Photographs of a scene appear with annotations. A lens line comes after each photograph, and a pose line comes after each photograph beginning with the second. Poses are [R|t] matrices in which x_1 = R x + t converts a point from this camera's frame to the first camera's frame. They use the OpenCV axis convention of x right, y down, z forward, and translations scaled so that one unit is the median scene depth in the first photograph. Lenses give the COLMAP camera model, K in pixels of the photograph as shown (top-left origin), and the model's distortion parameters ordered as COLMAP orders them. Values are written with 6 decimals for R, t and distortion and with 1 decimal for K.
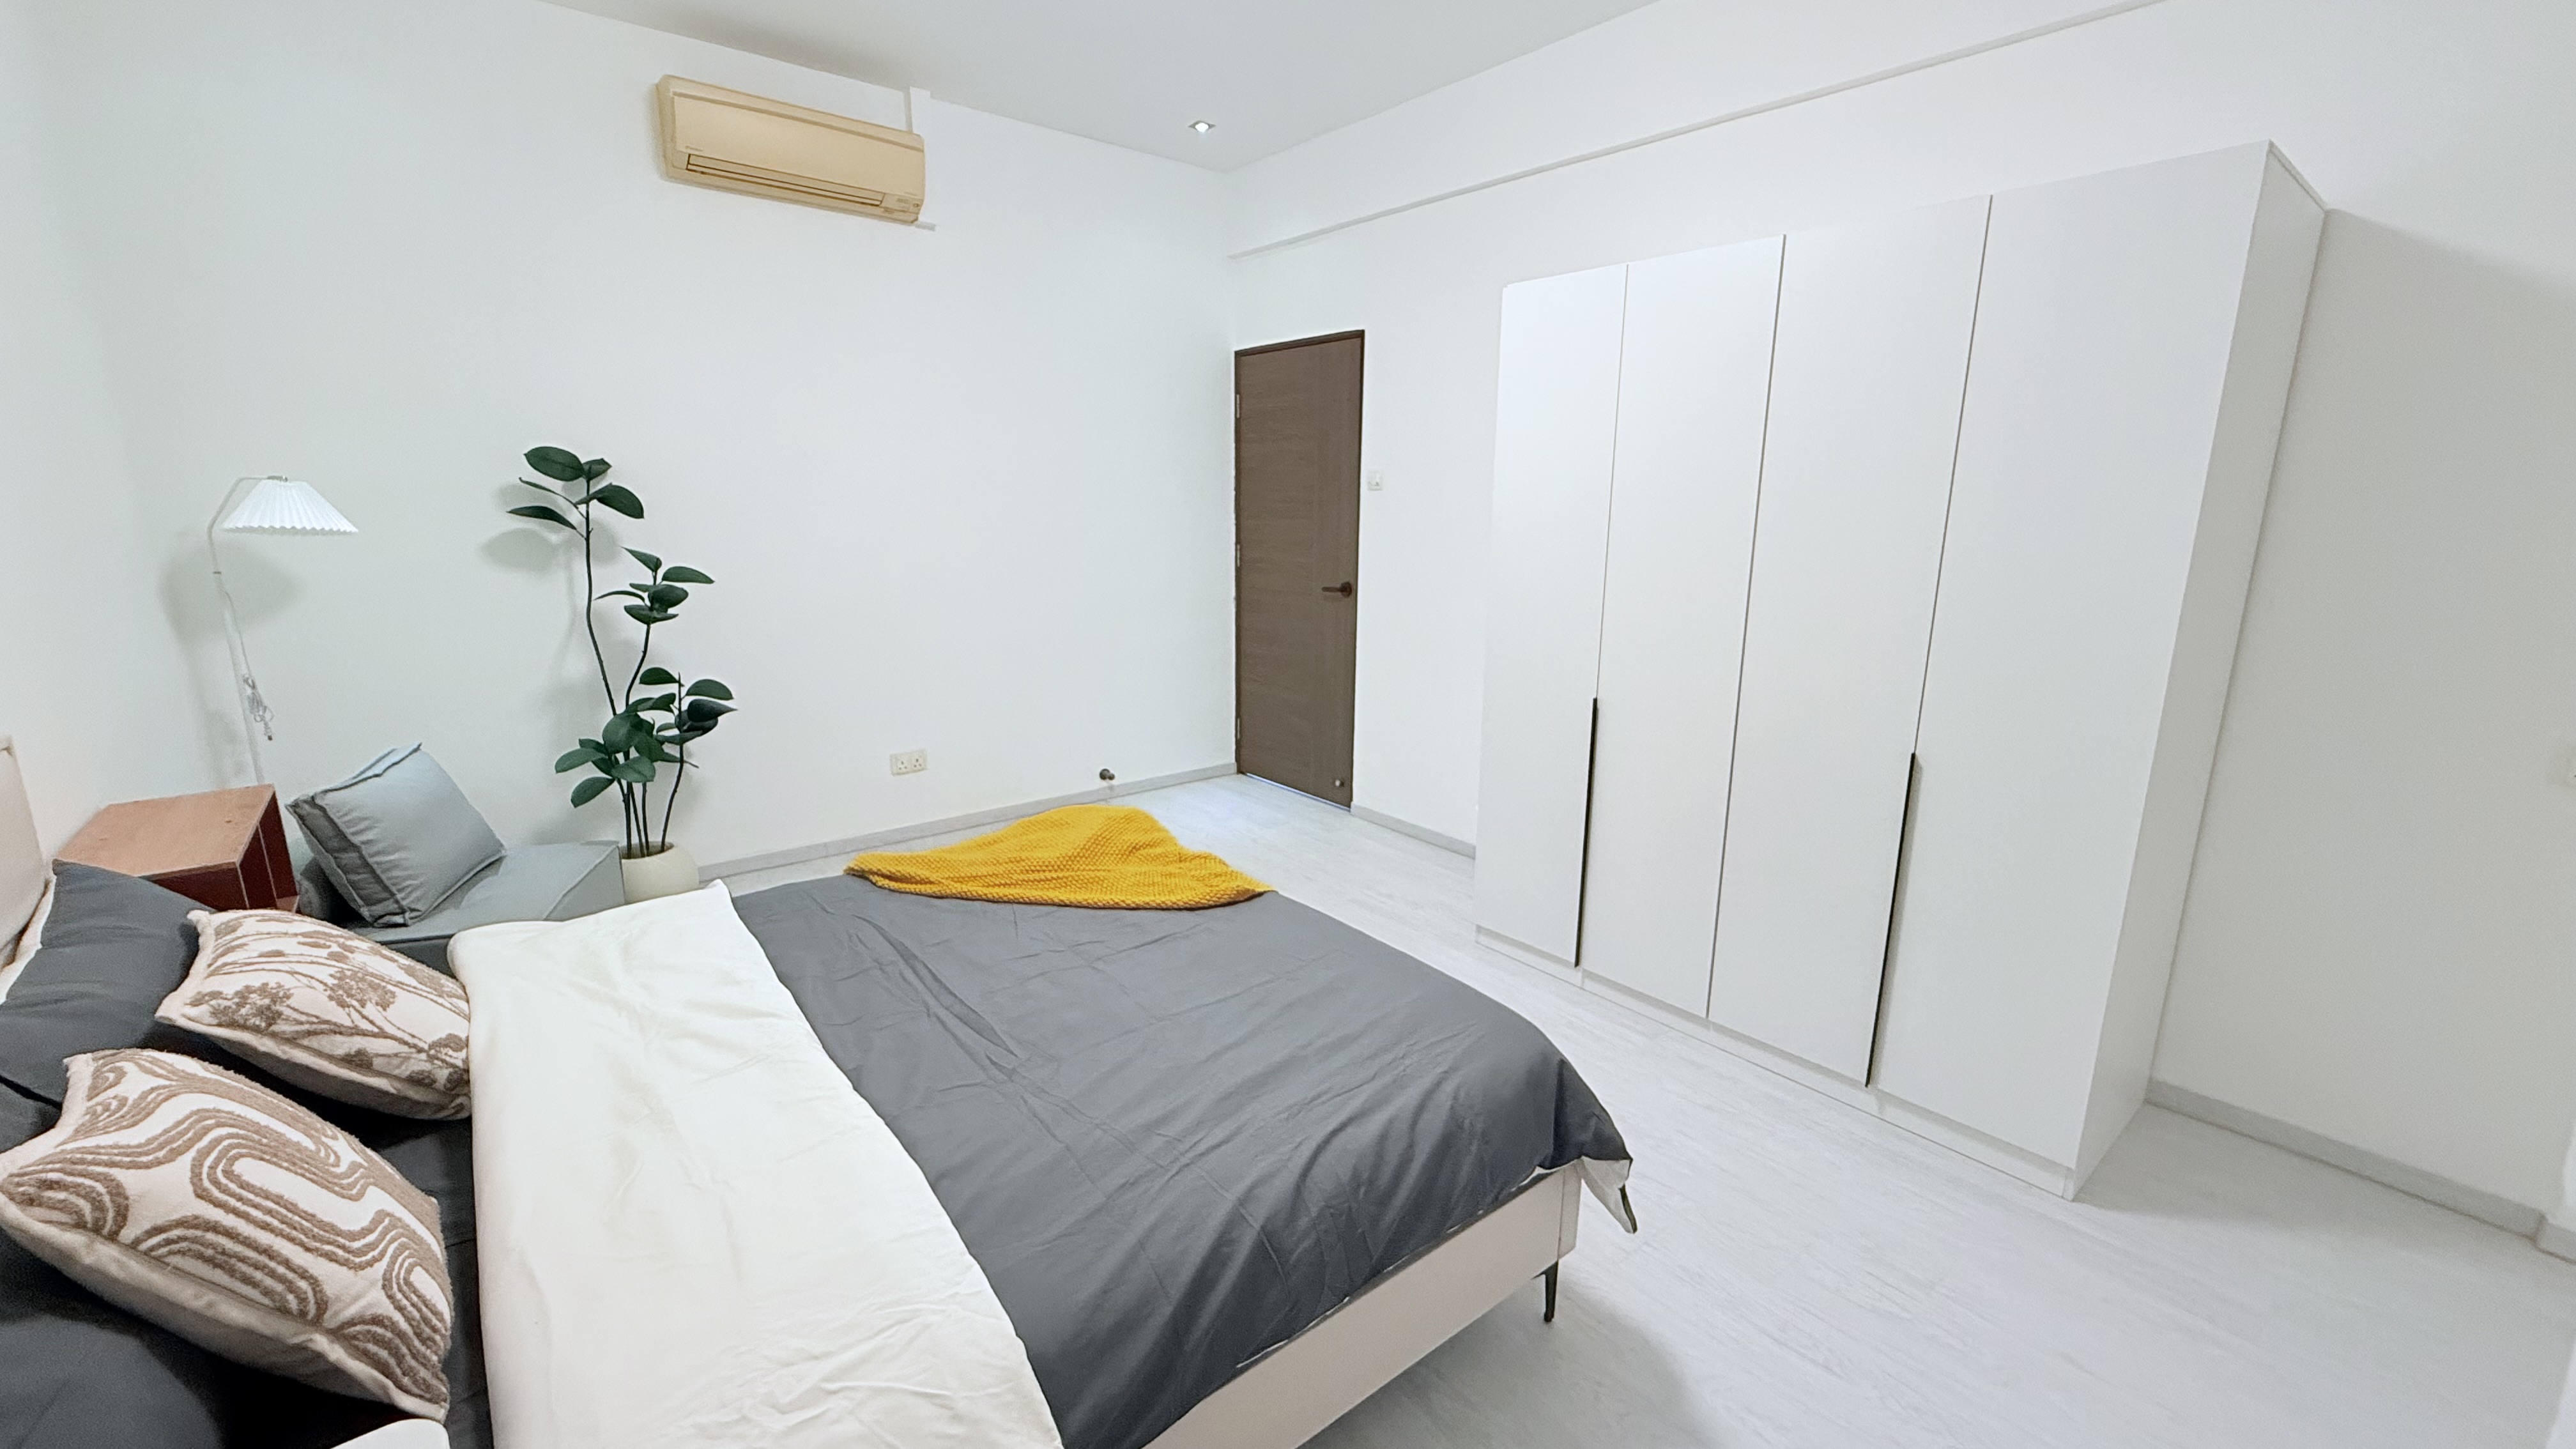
lens RADIAL K [[1022.0, 0, 1286.1], [0, 1022.0, 729.4], [0, 0, 1]] dist [-0.002018, -0.000162]
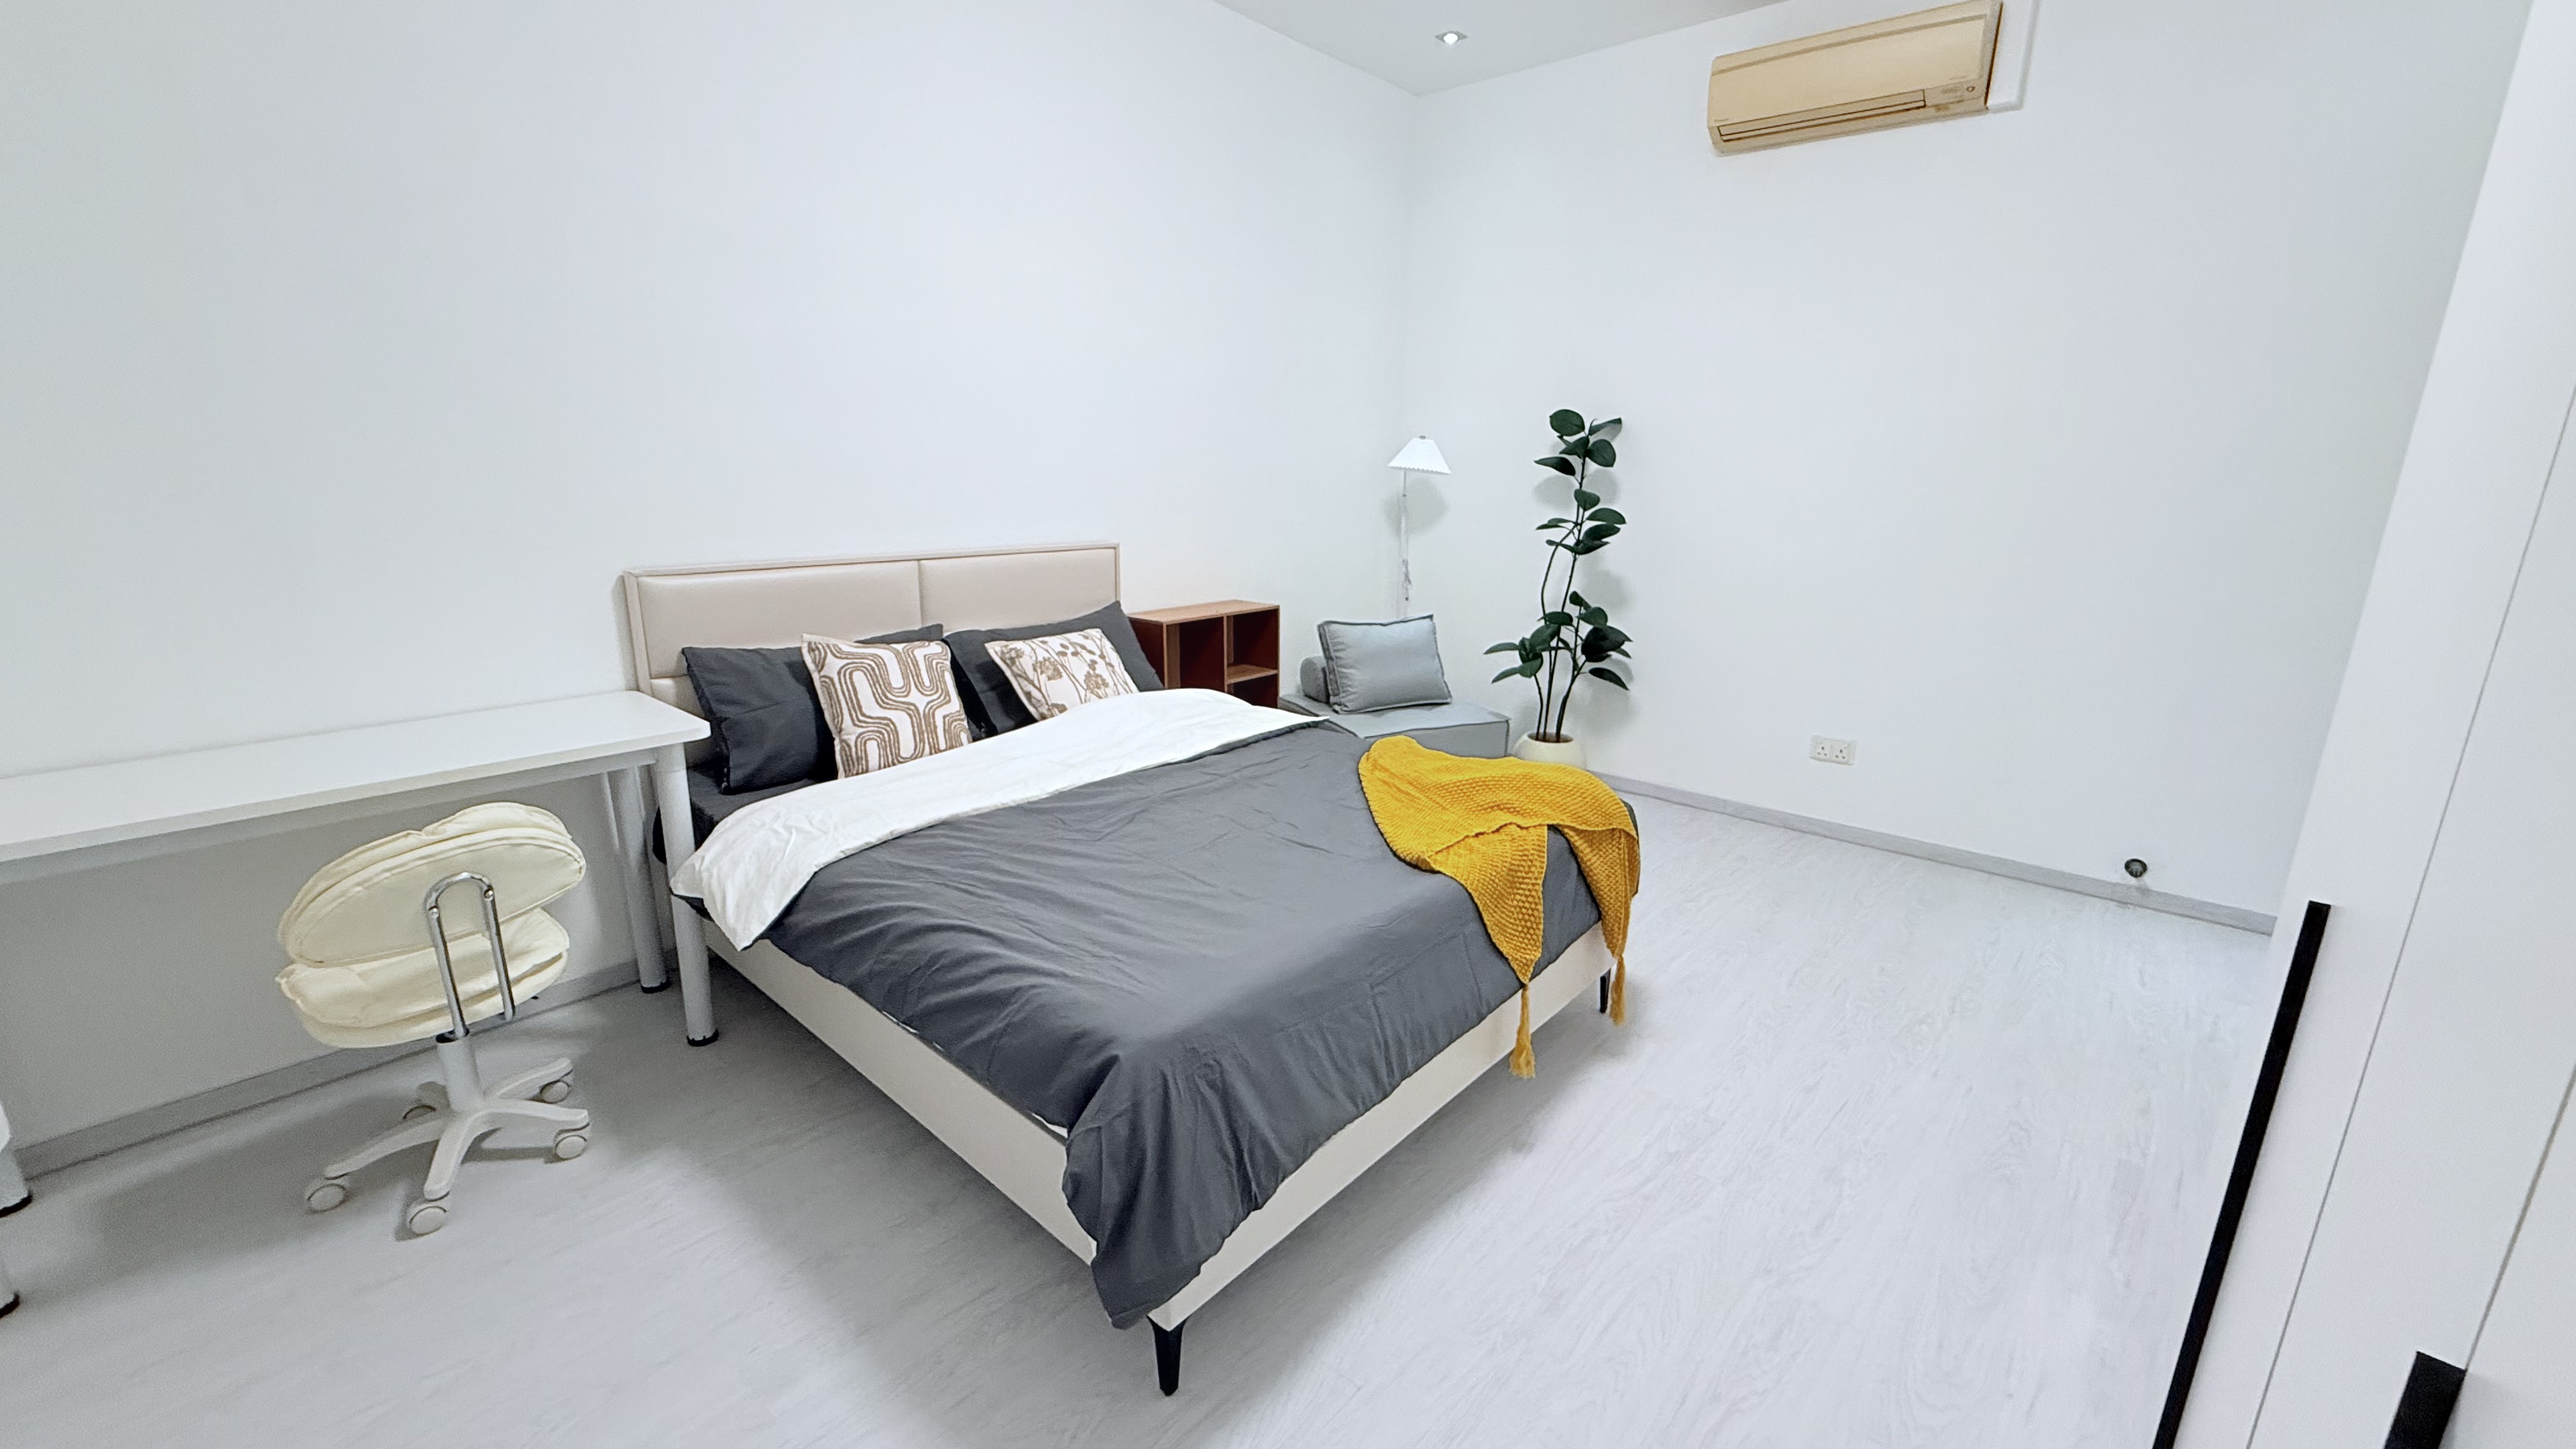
lens RADIAL K [[1022.0, 0, 1286.1], [0, 1022.0, 729.4], [0, 0, 1]] dist [-0.002018, -0.000162]
pose [[0.159291, 0.243799, -0.956655, 0.586145], [-0.232405, 0.951054, 0.203674, -0.080587], [0.959486, 0.189888, 0.208155, 0.510595]]
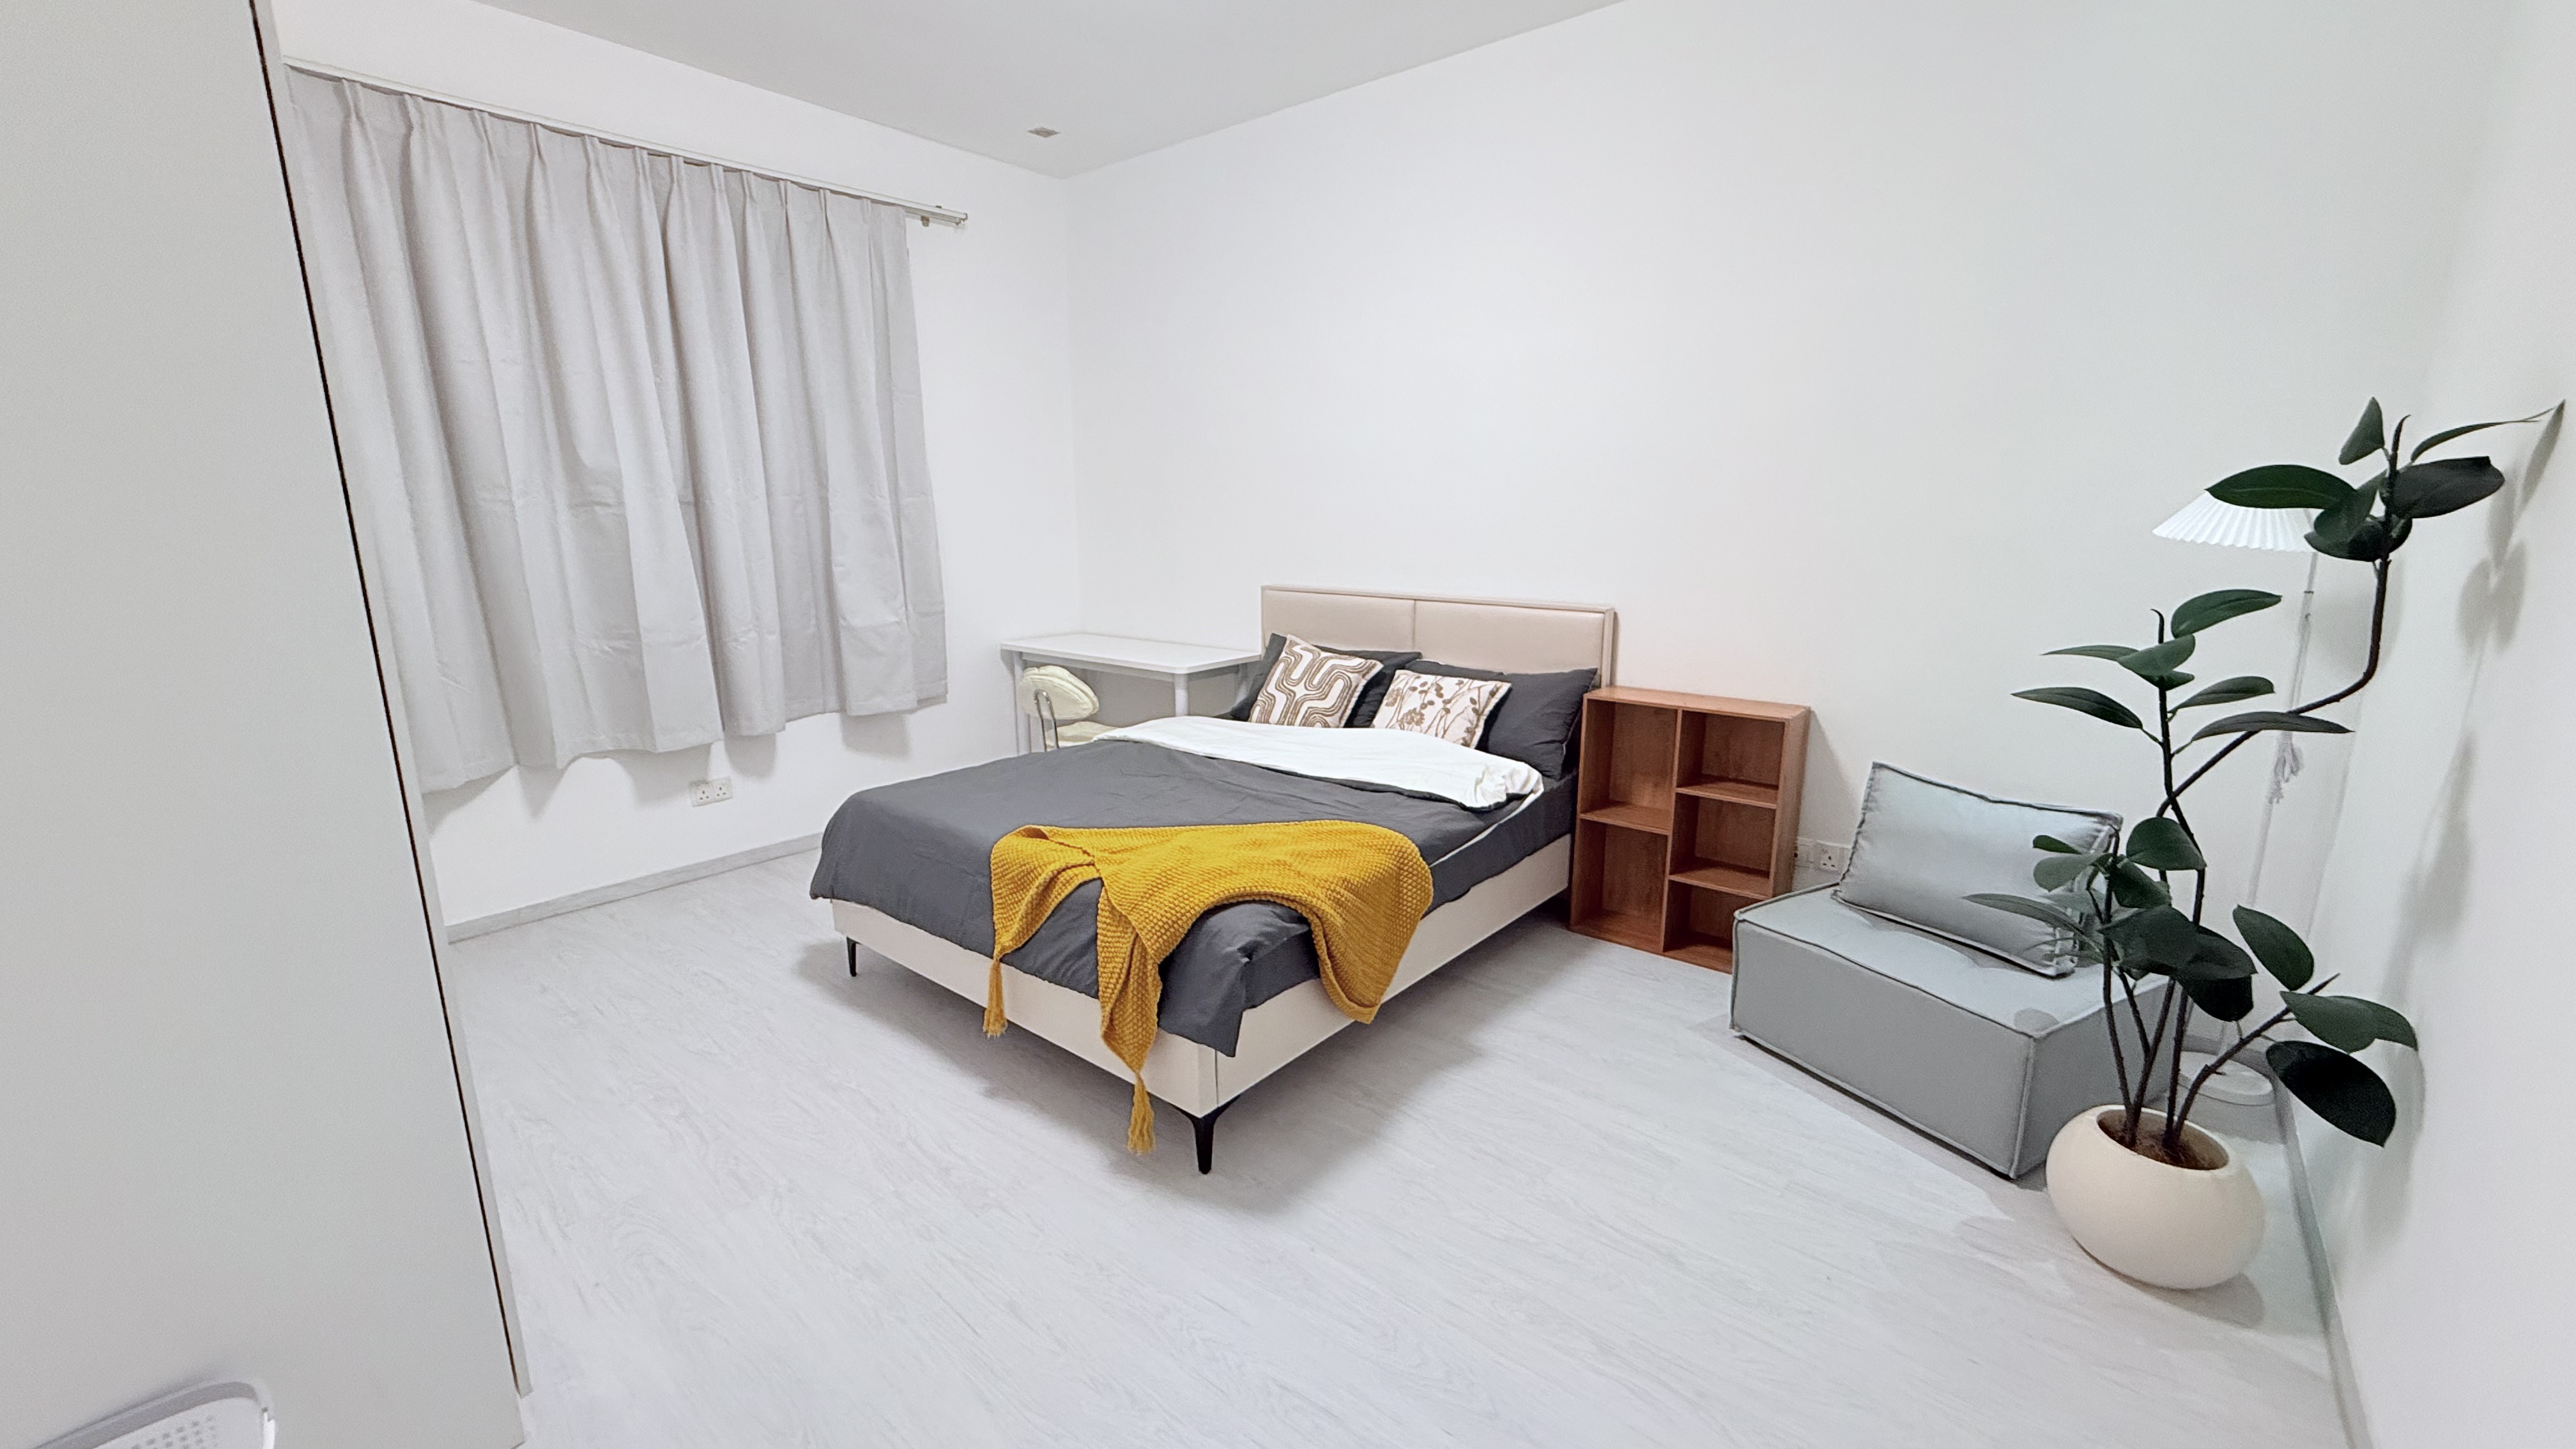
lens RADIAL K [[1022.0, 0, 1286.1], [0, 1022.0, 729.4], [0, 0, 1]] dist [-0.002018, -0.000162]
pose [[-0.981221, 0.034901, -0.189706, -0.086179], [-0.049111, 0.905880, 0.420677, -0.340448], [0.186533, 0.422094, -0.887154, 1.541696]]
